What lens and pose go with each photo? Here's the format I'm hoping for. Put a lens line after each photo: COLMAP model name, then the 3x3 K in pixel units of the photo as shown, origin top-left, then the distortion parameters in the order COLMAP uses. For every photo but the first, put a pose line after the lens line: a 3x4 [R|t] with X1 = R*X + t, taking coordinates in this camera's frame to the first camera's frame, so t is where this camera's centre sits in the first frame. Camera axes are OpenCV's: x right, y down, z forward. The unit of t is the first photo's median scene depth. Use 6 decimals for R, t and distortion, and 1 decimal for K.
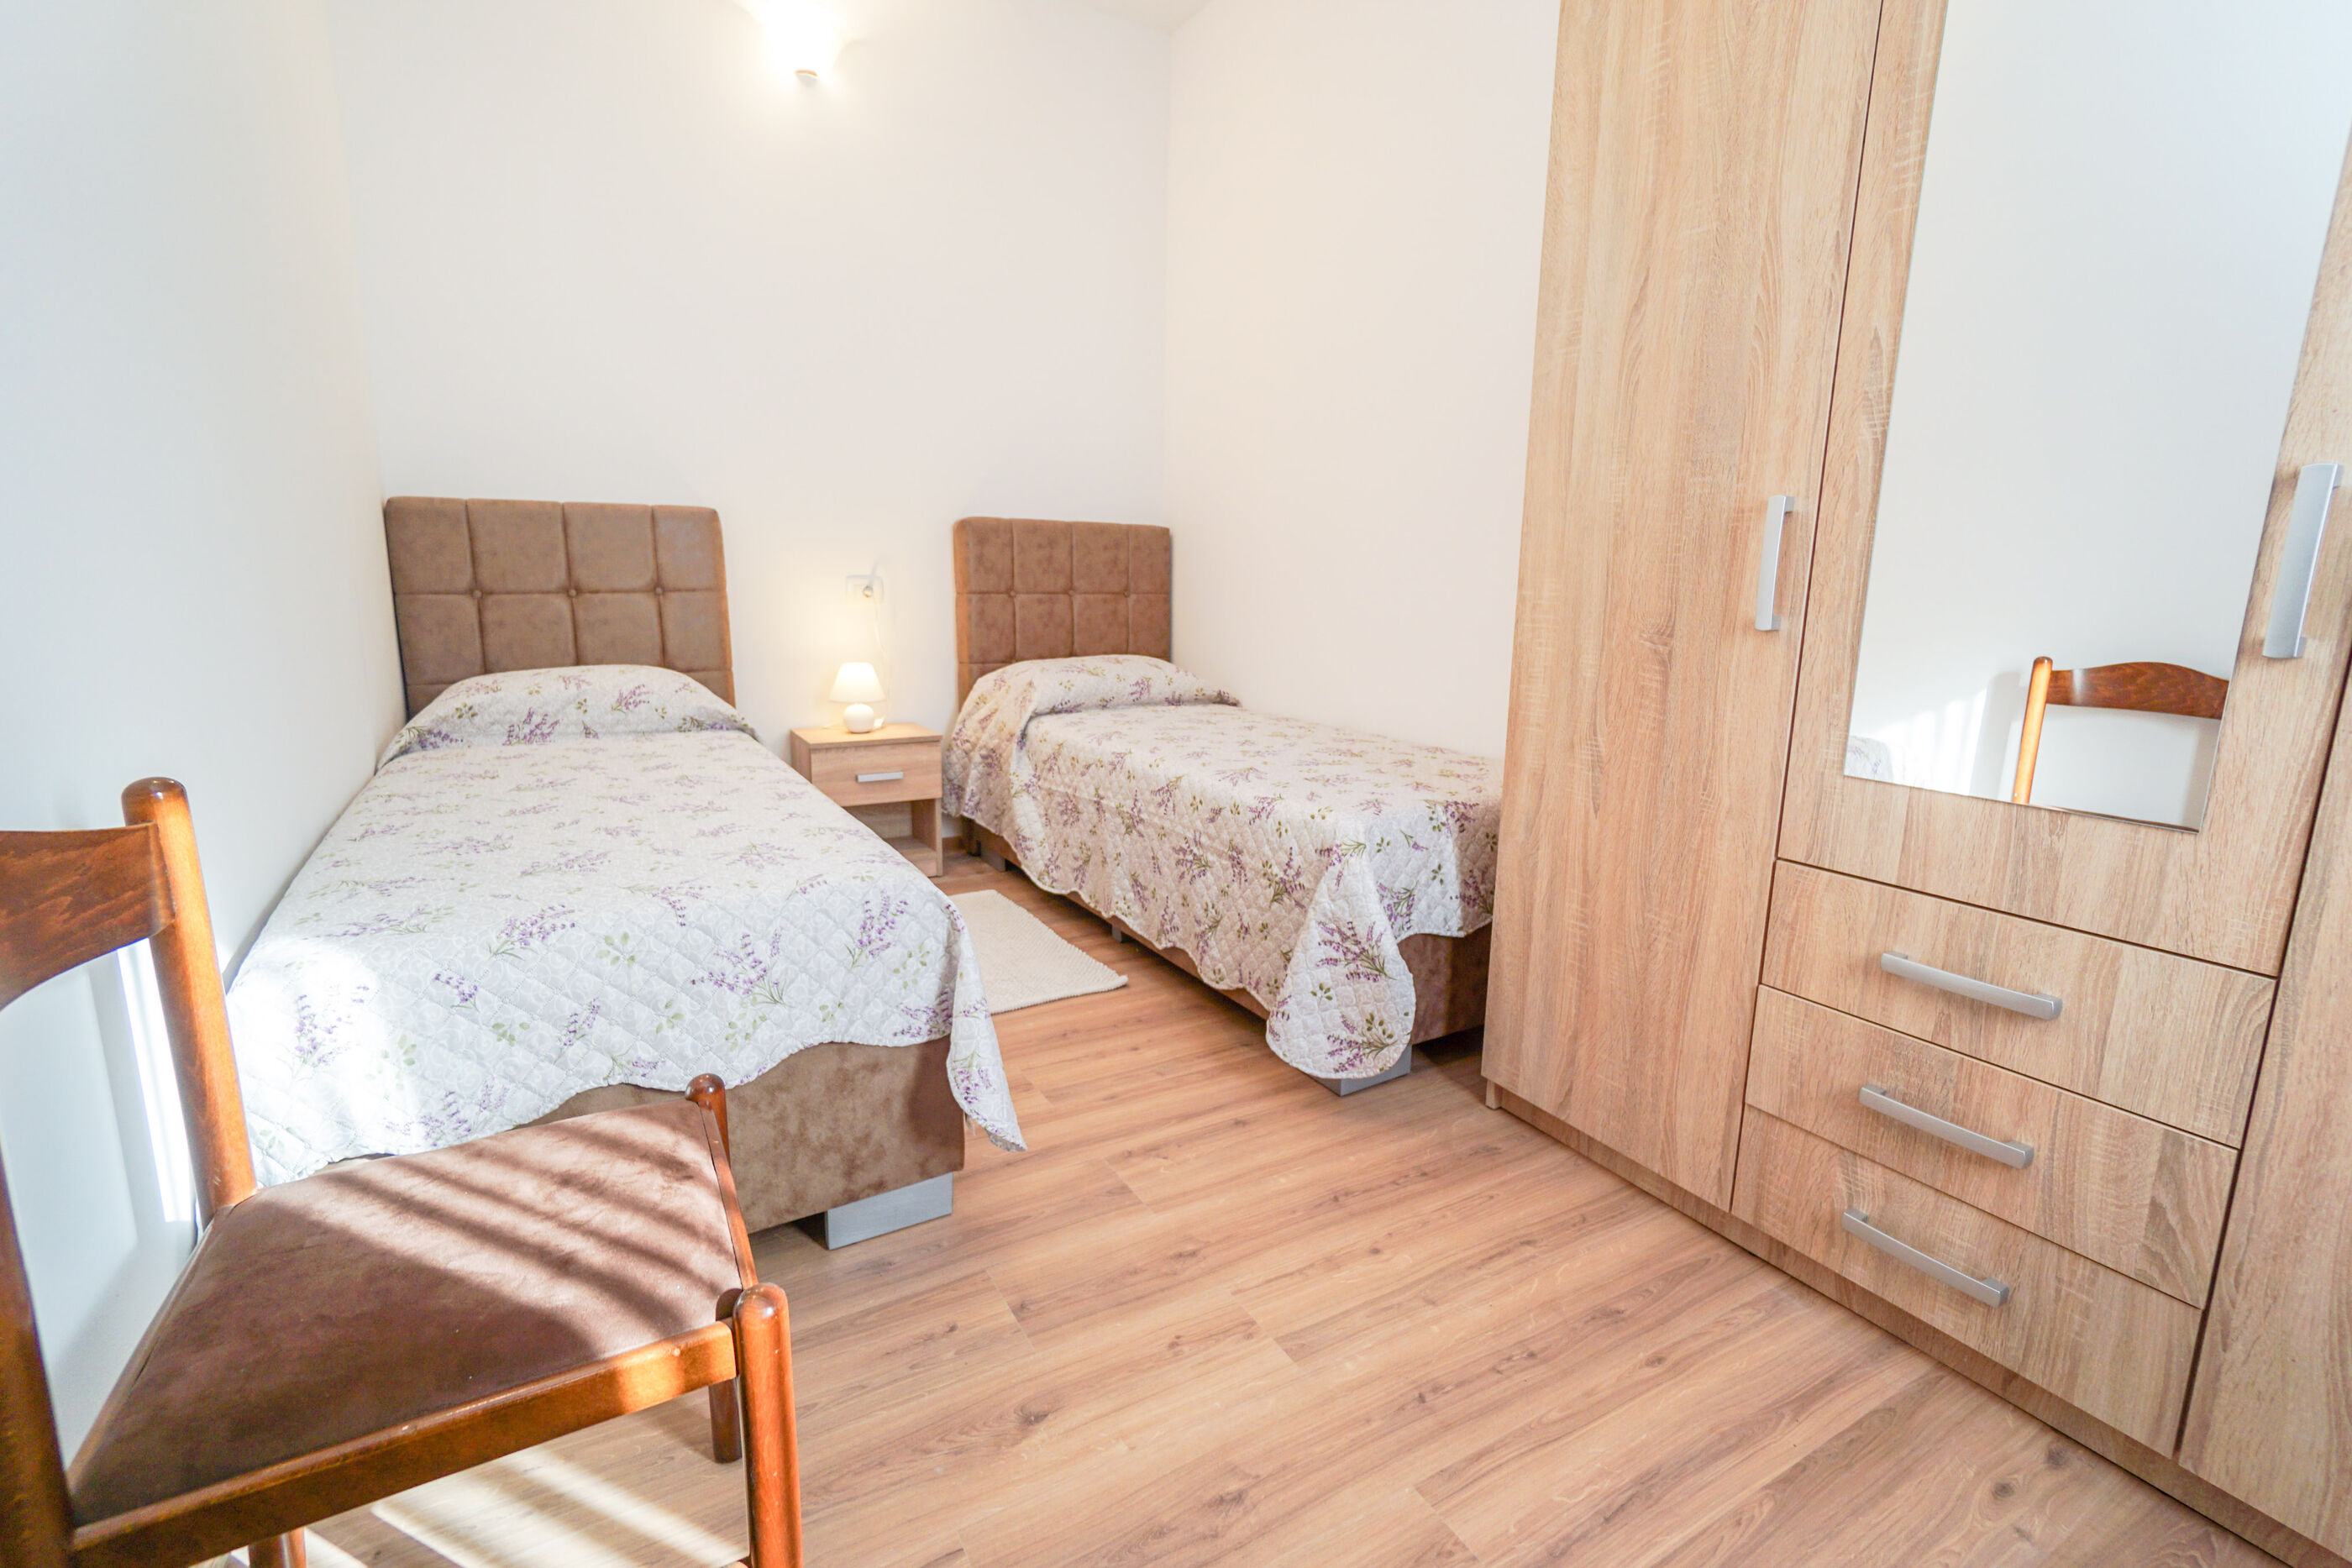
lens RADIAL K [[1046.6, 0, 1178.4], [0, 1046.6, 760.4], [0, 0, 1]] dist [-0.016231, 0.013142]
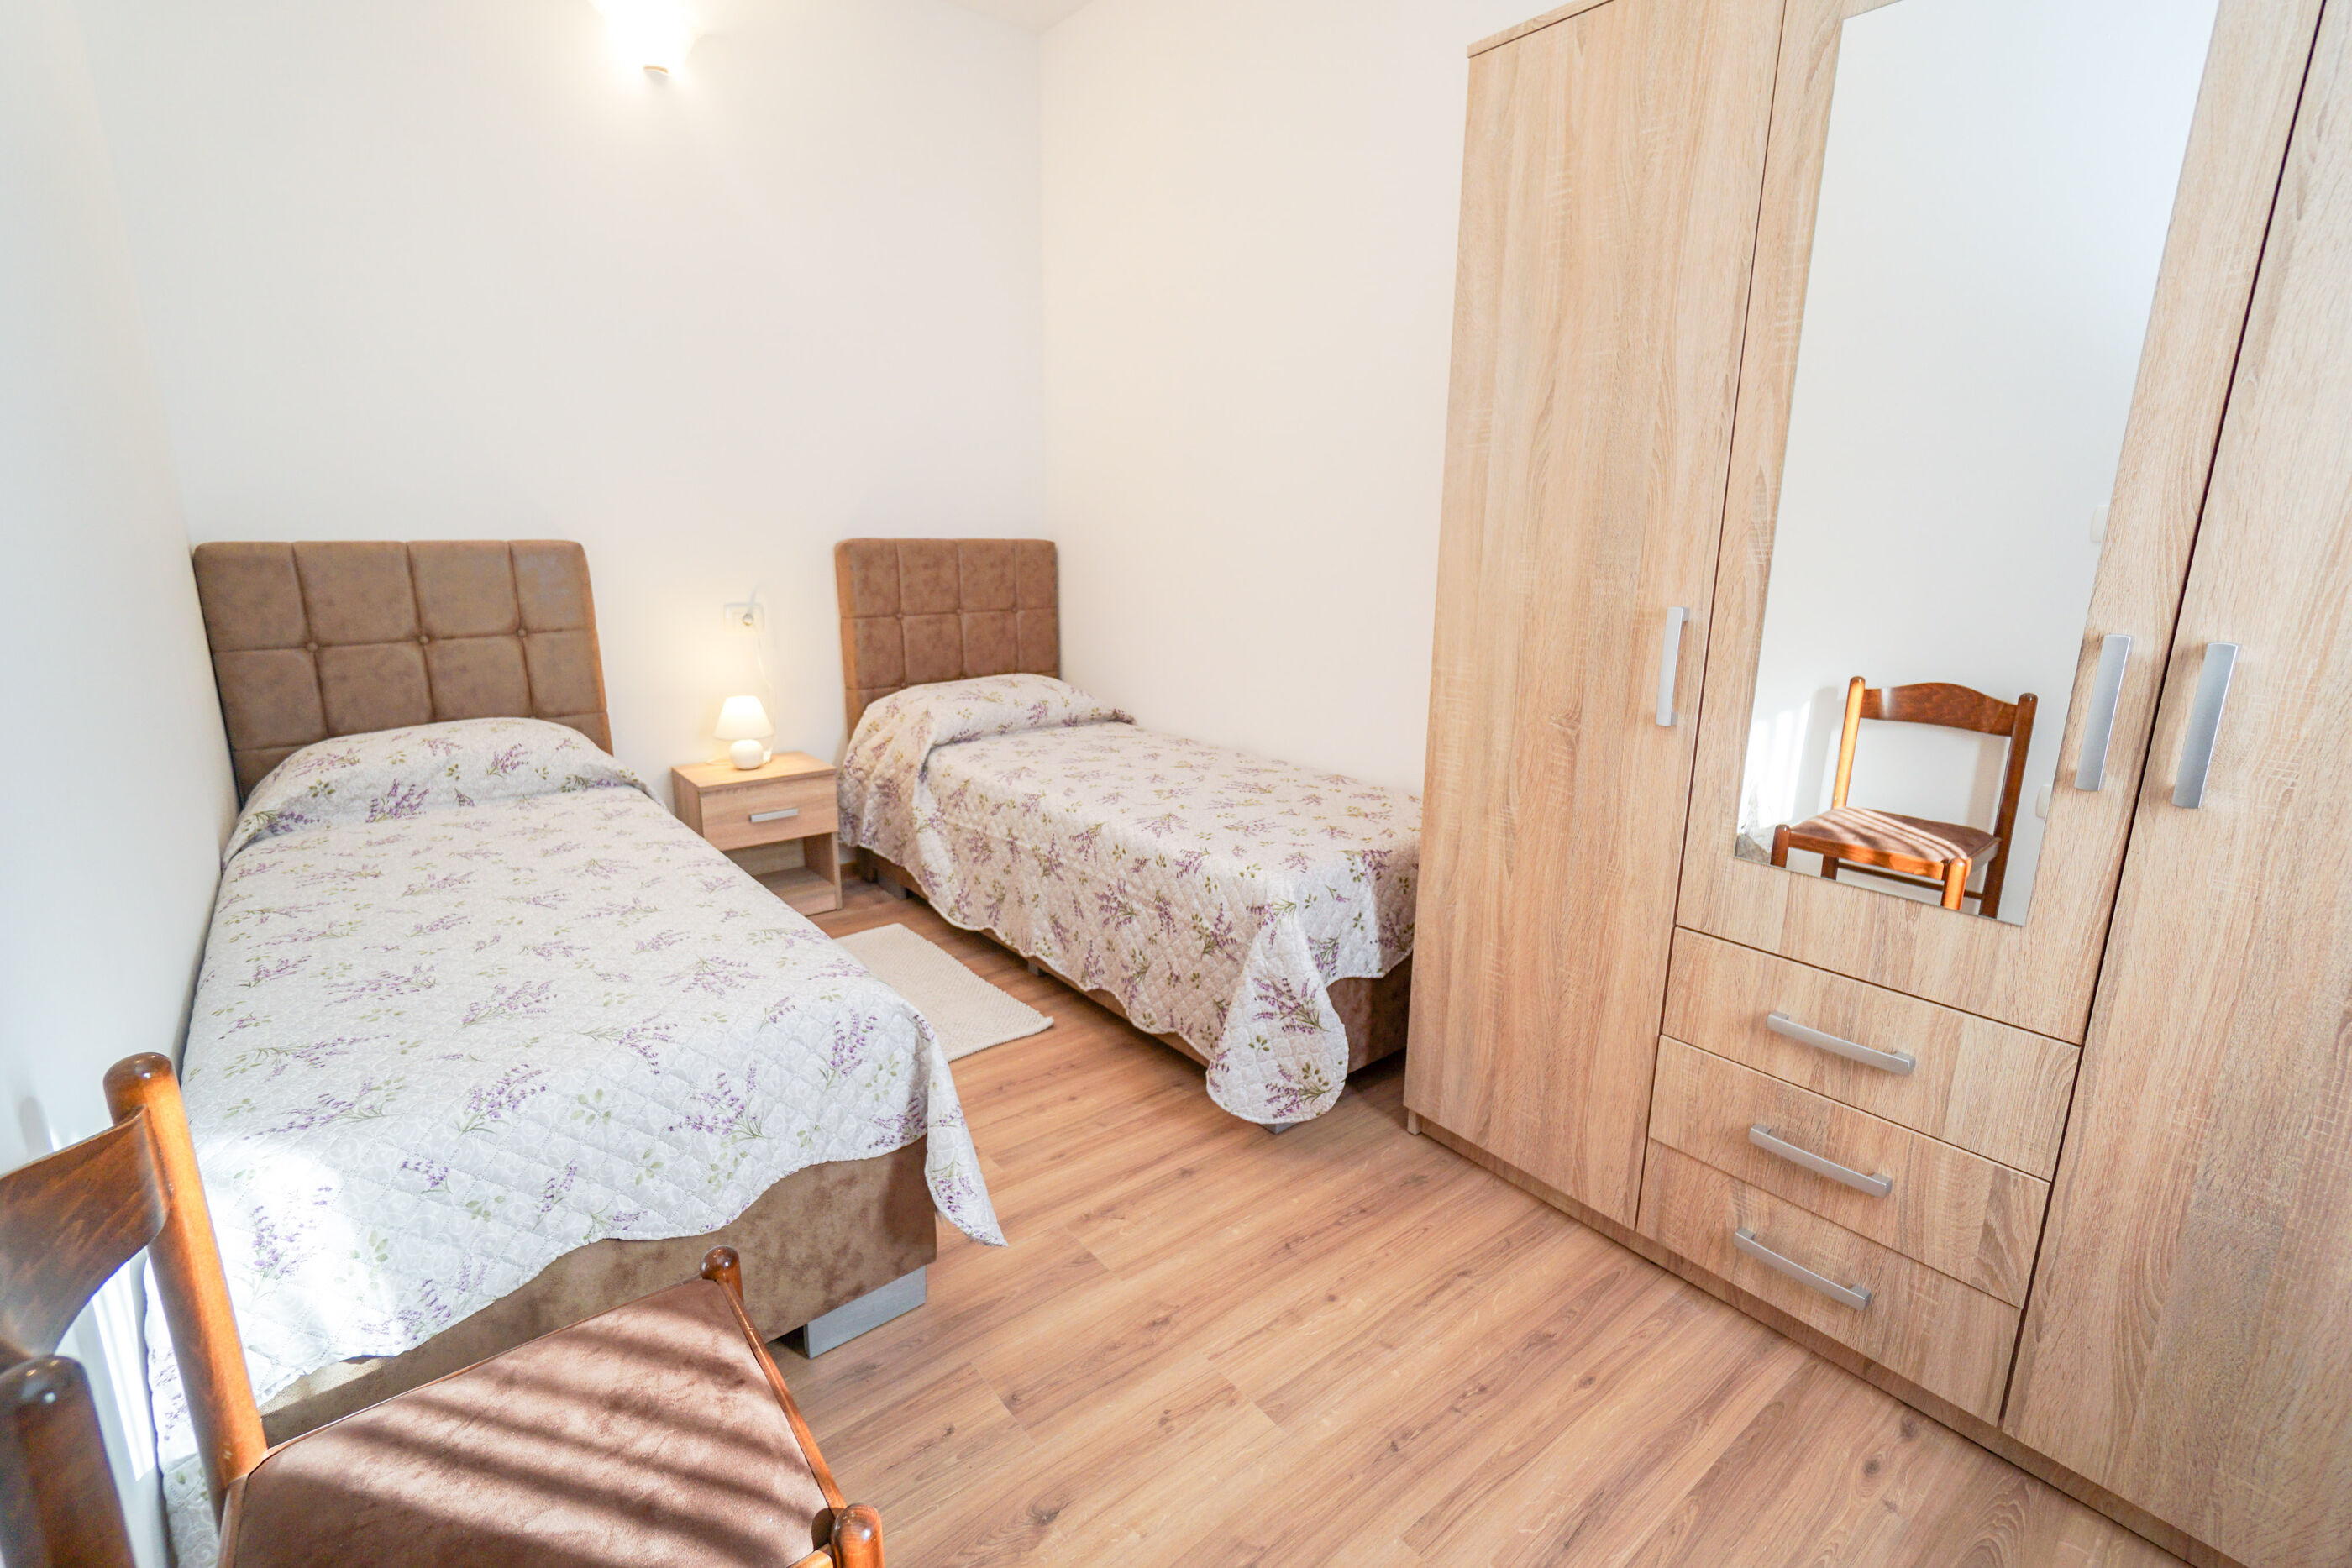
lens RADIAL K [[1046.2, 0, 1179.8], [0, 1046.2, 759.7], [0, 0, 1]] dist [-0.017330, 0.014680]
pose [[0.989352, -0.038959, 0.140228, -0.099760], [0.032857, 0.998421, 0.045568, -0.146475], [-0.141782, -0.040475, 0.989070, -0.026670]]
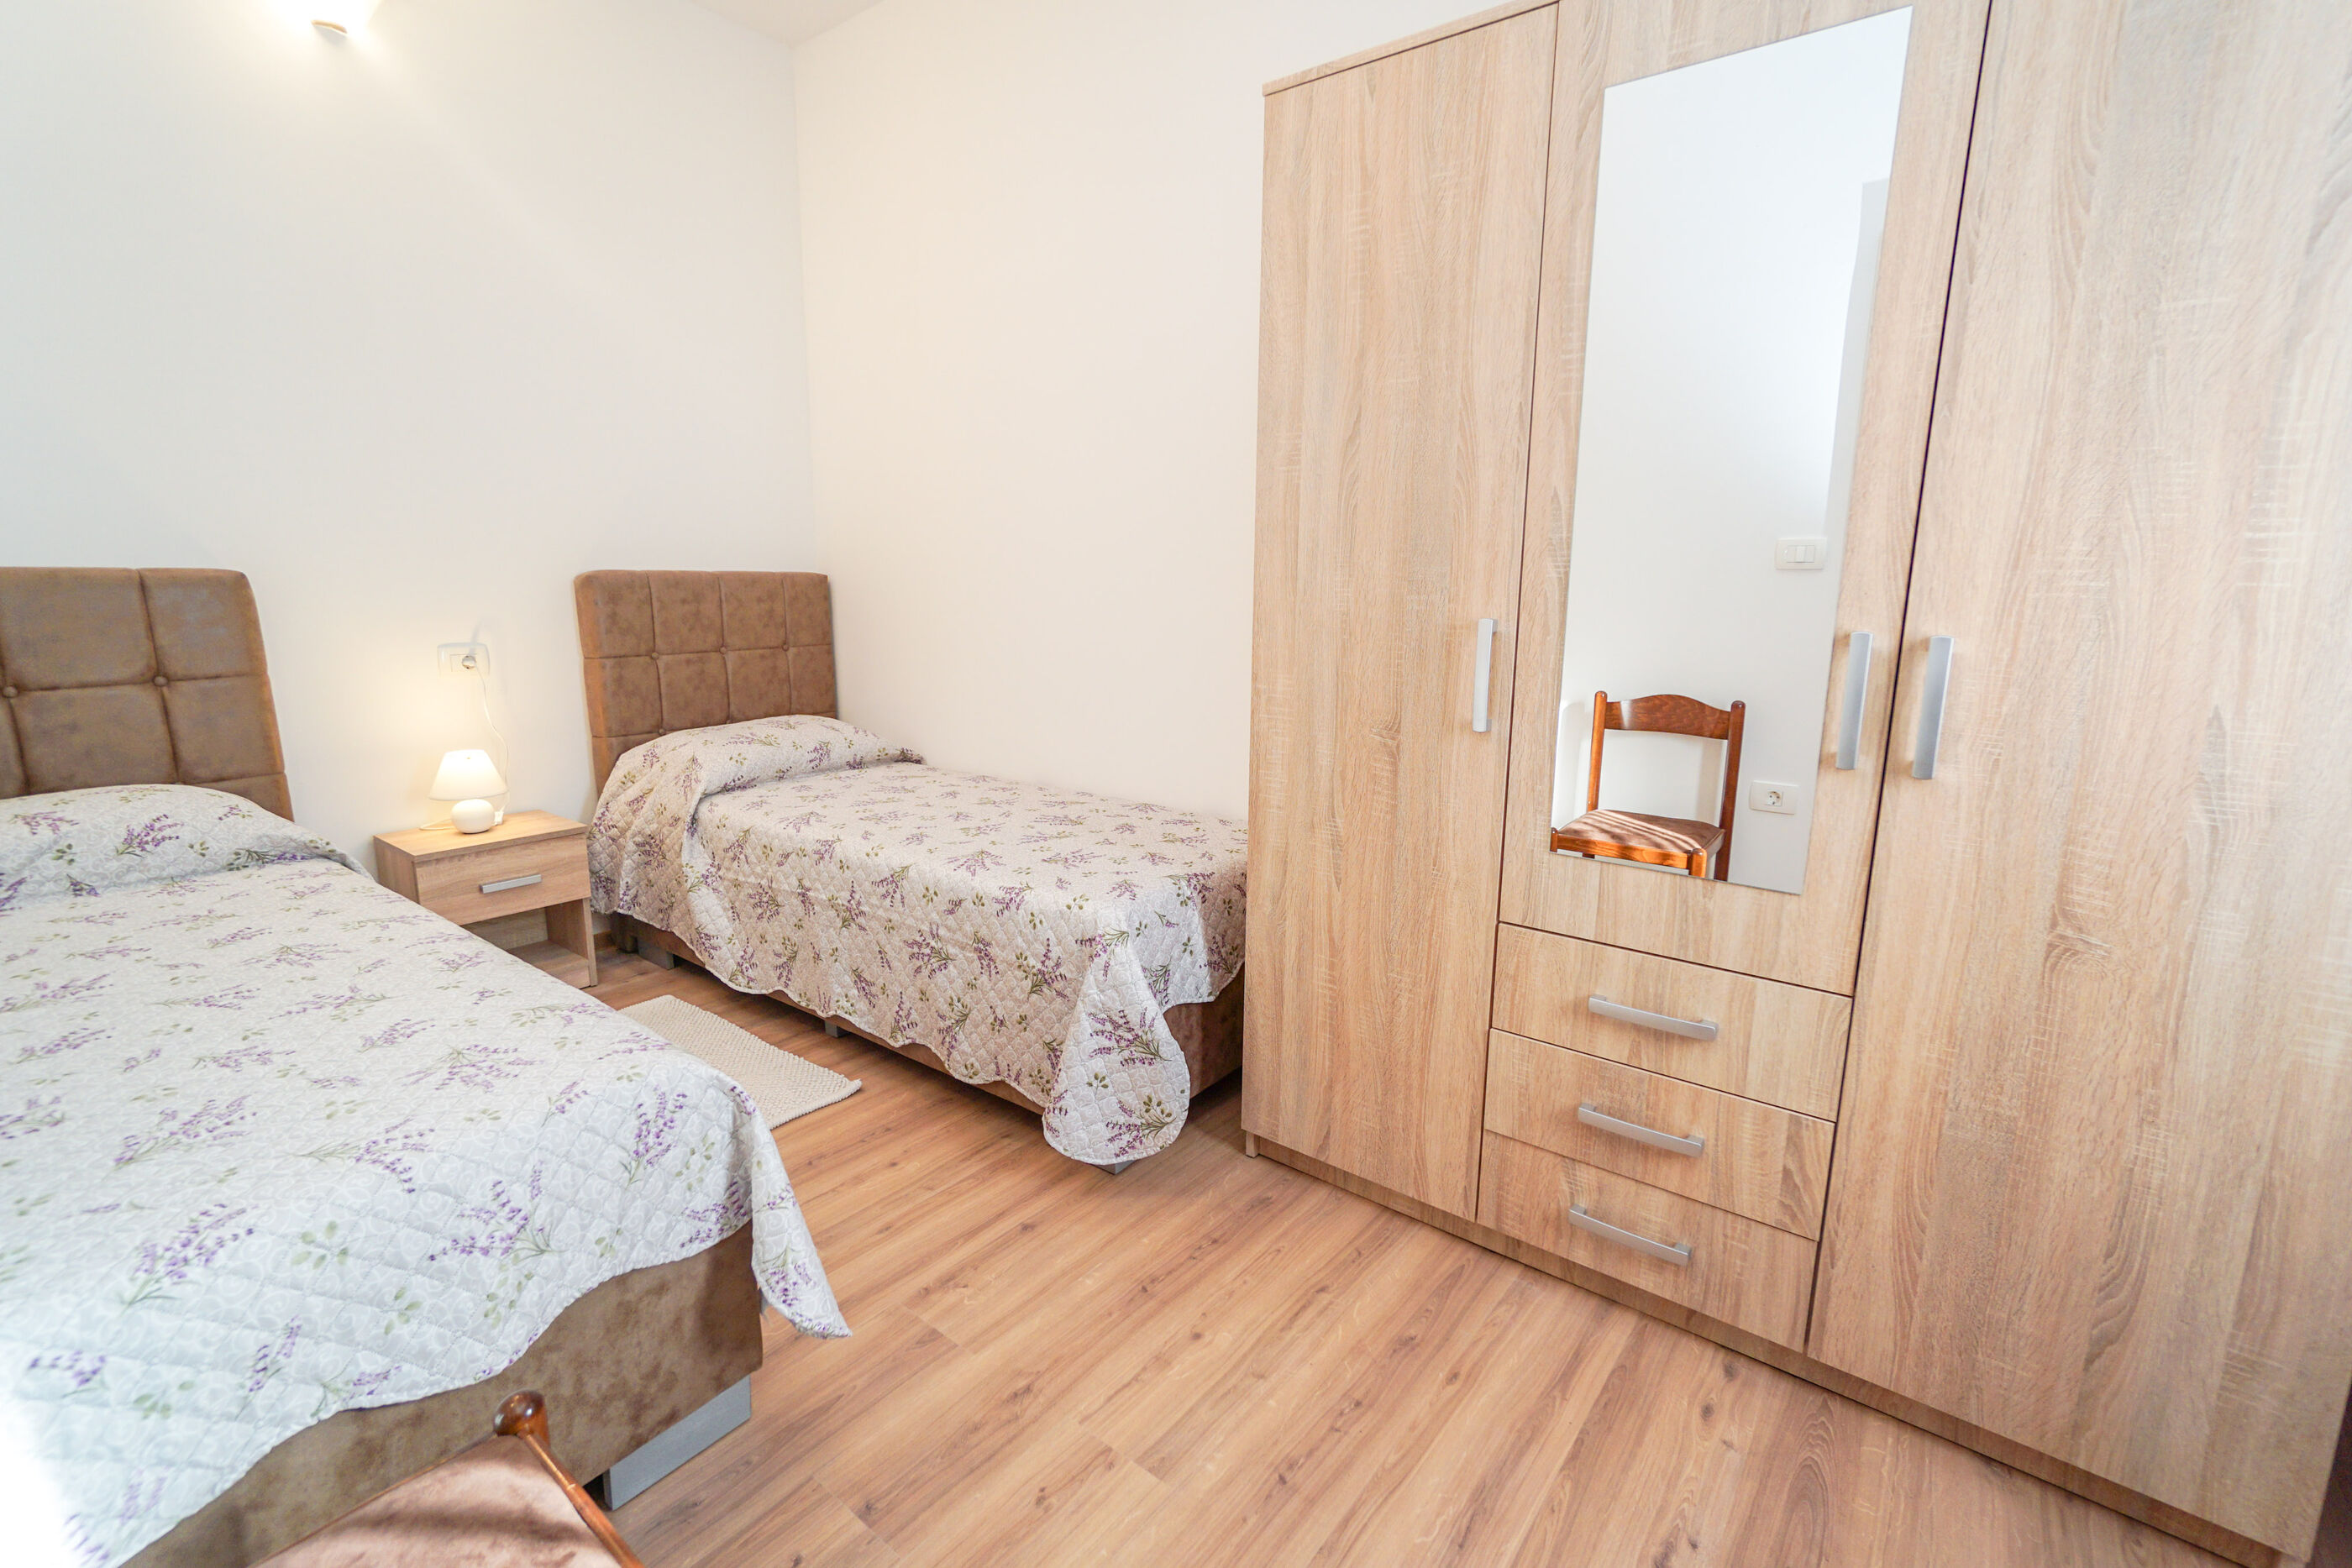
lens RADIAL K [[1045.1, 0, 1180.5], [0, 1045.1, 762.8], [0, 0, 1]] dist [-0.015252, 0.014842]
pose [[0.930047, -0.074438, 0.359822, -0.164181], [0.072037, 0.997199, 0.020098, -0.129479], [-0.360311, 0.007228, 0.932804, 0.026307]]
